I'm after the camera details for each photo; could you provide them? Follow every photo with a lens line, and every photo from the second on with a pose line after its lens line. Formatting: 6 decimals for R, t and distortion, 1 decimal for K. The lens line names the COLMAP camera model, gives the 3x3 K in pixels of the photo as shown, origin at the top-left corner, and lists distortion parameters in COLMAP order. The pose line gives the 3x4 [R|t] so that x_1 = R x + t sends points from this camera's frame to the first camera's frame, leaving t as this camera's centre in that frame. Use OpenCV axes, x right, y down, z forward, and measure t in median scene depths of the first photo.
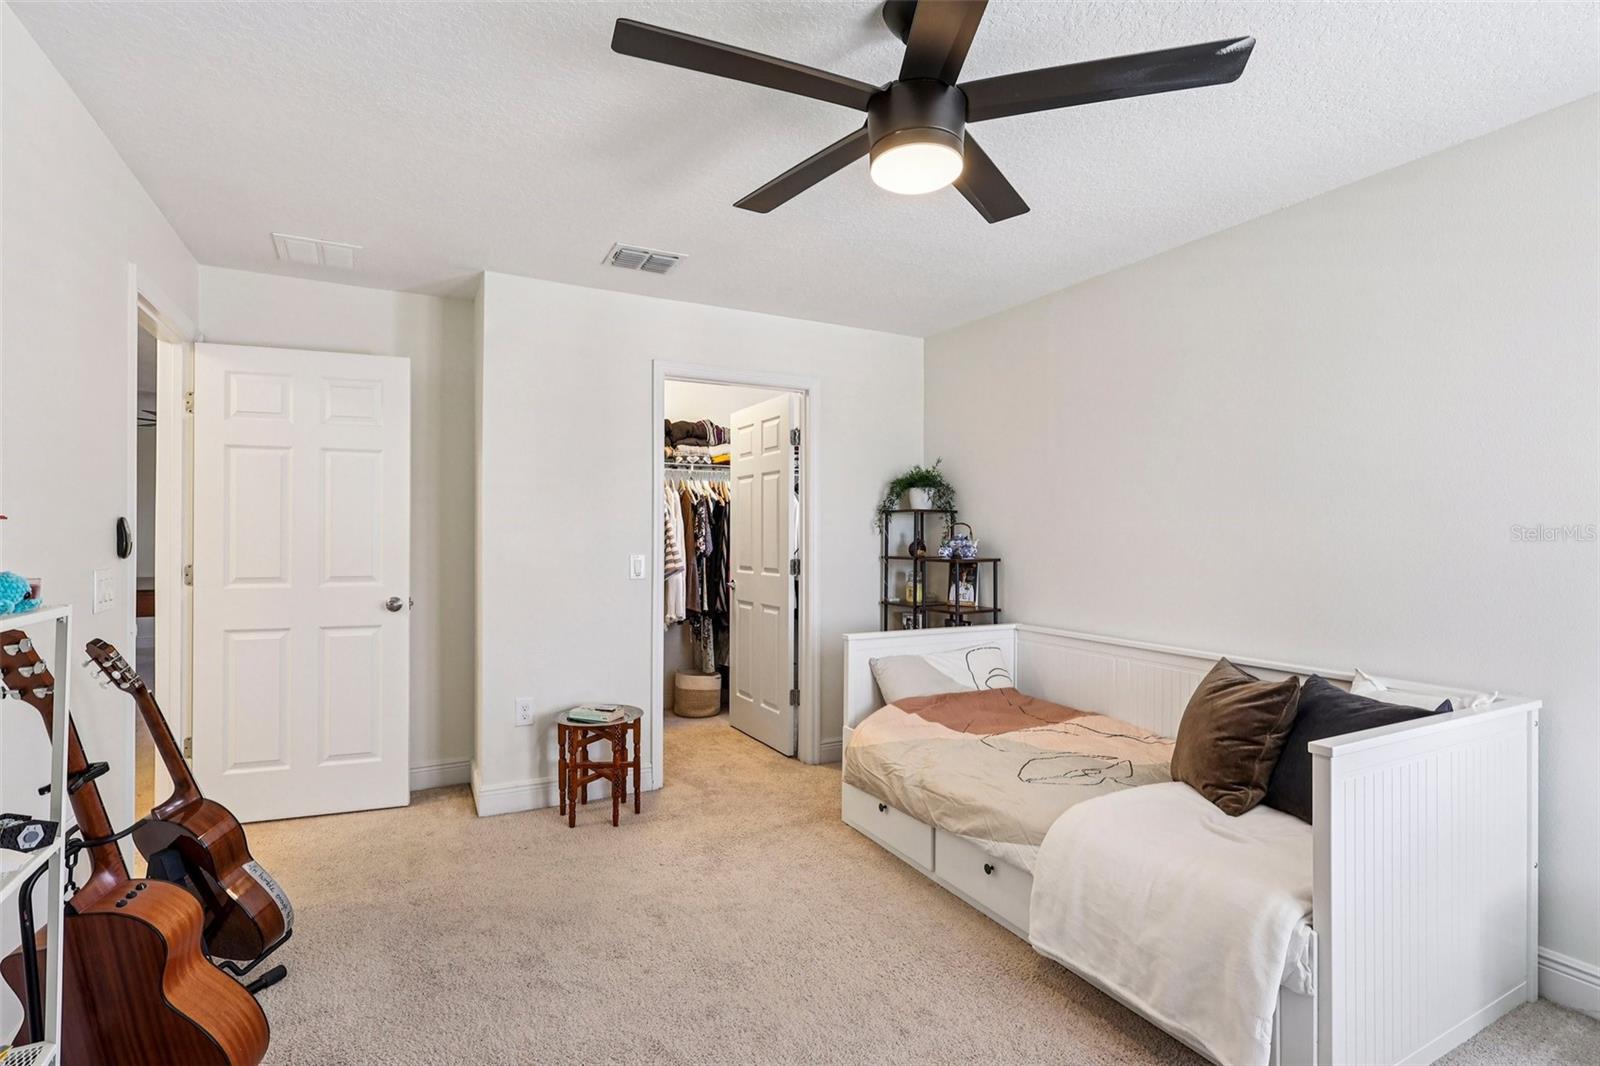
lens RADIAL K [[747.7, 0, 798.1], [0, 747.7, 536.5], [0, 0, 1]] dist [0.001785, -0.000459]
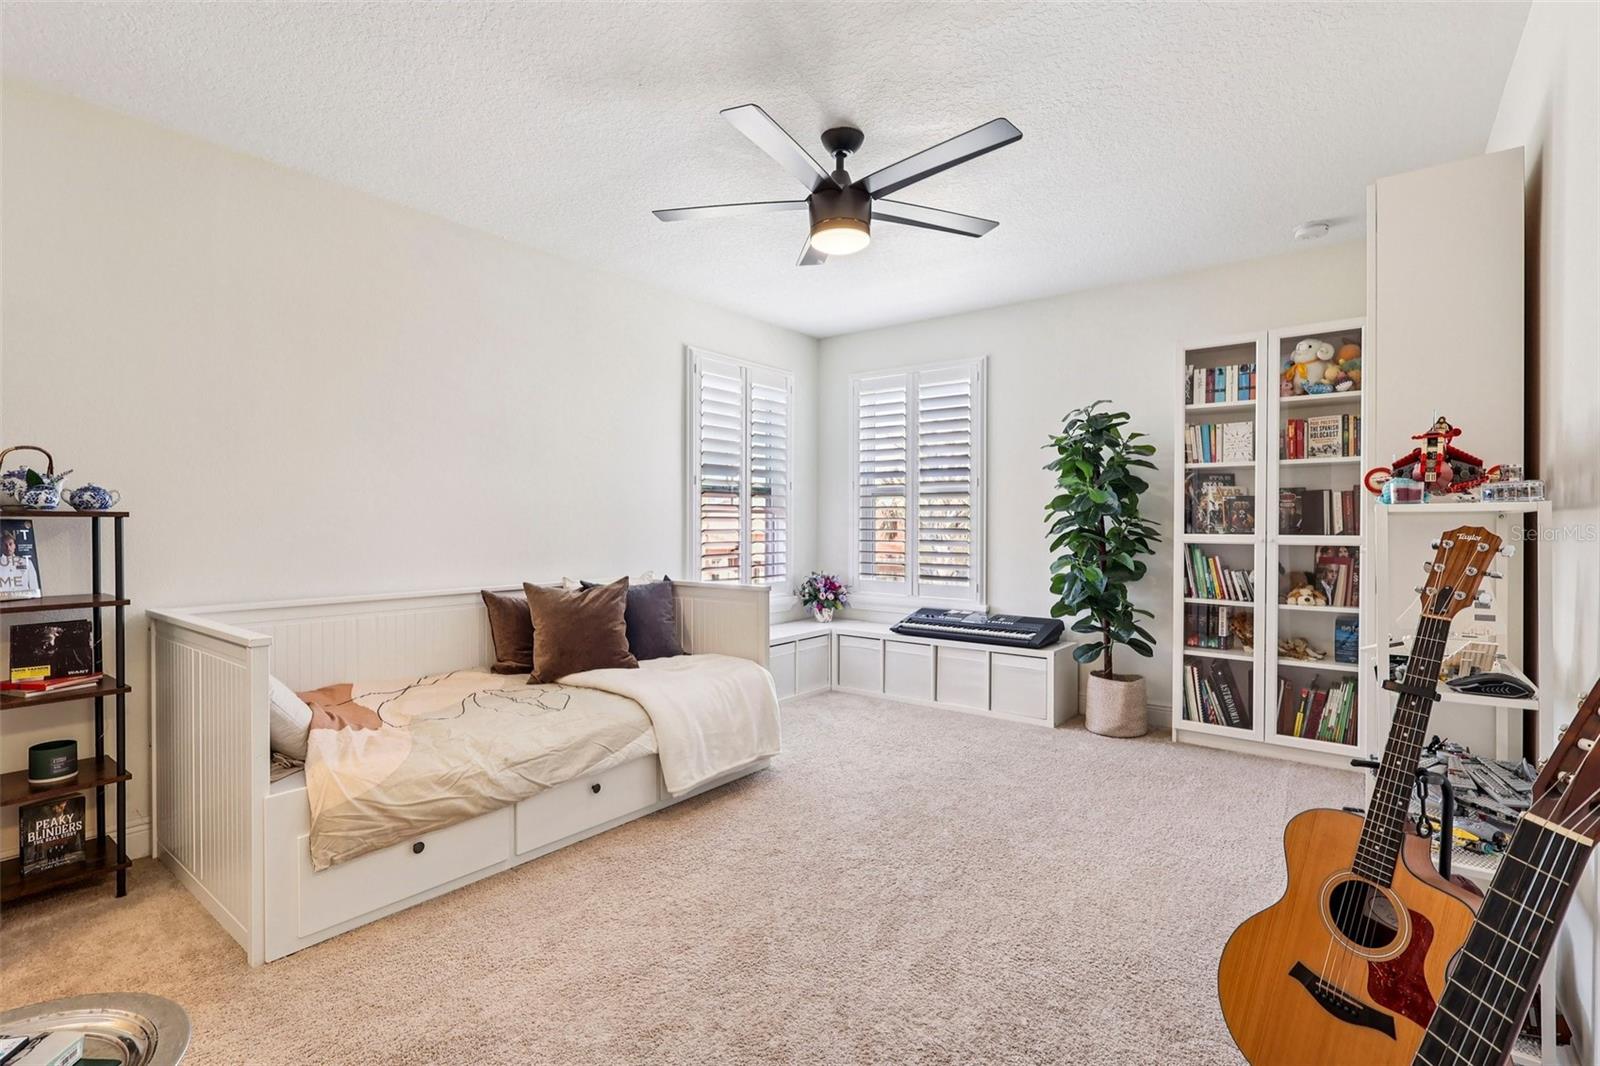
lens RADIAL K [[747.7, 0, 799.1], [0, 747.7, 523.7], [0, 0, 1]] dist [0.001785, -0.000459]
pose [[-0.404786, -0.007805, 0.914378, -0.715794], [-0.003674, 0.999969, 0.006910, 0.044658], [-0.914404, -0.000562, -0.404803, 0.985024]]
